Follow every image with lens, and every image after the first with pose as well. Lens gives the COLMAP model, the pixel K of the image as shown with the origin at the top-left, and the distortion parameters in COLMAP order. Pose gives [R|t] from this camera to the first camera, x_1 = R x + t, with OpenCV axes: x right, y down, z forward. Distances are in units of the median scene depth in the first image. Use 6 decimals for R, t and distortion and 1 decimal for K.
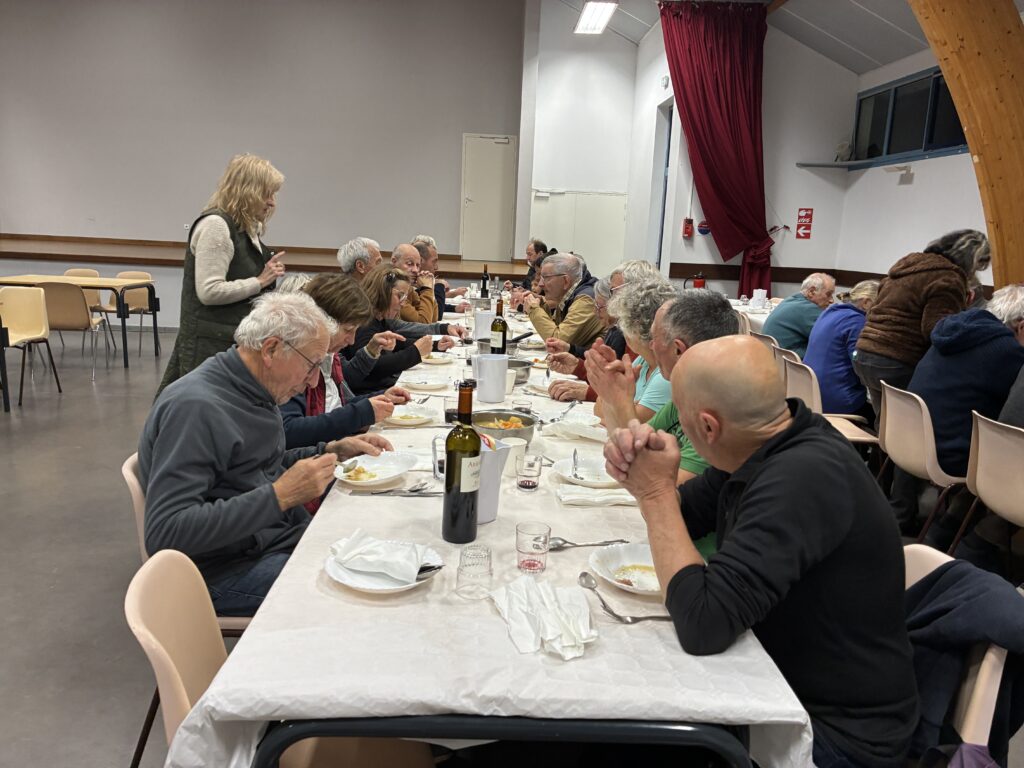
lens RADIAL K [[777.8, 0, 513.0], [0, 777.8, 378.6], [0, 0, 1]] dist [0.009550, -0.019559]
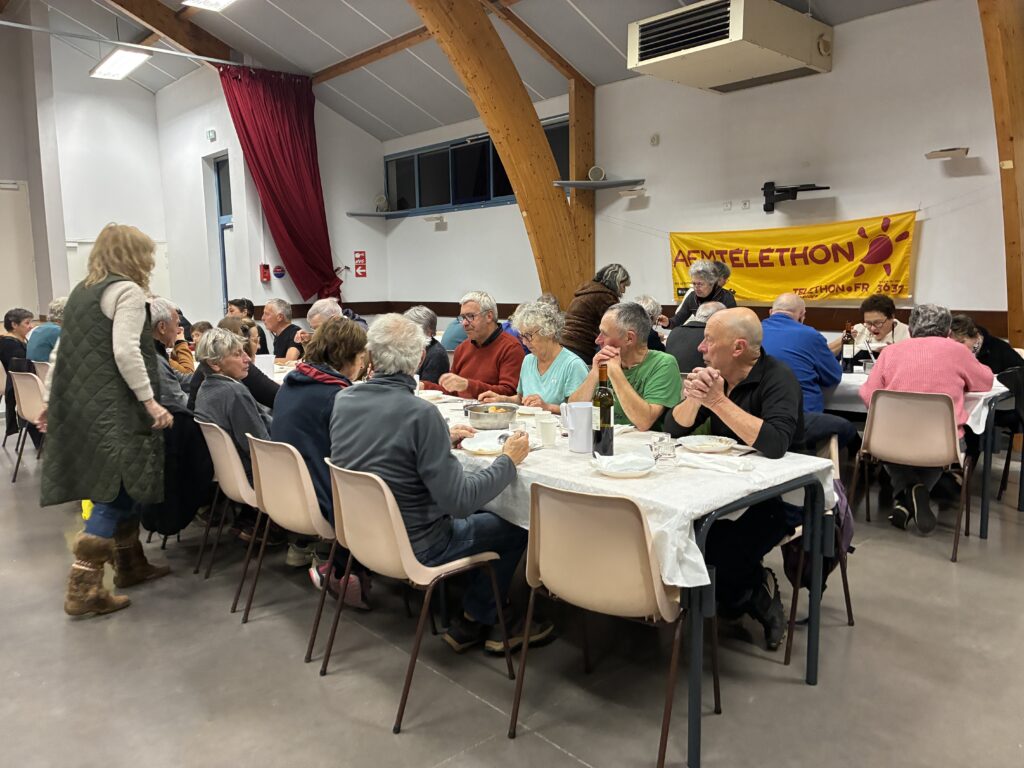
lens RADIAL K [[777.8, 0, 510.5], [0, 777.8, 387.4], [0, 0, 1]] dist [0.009550, -0.019559]
pose [[0.763805, -0.141937, 0.629647, -0.221341], [0.166990, 0.985763, 0.019643, -0.001777], [-0.623471, 0.090141, 0.776633, -0.033745]]
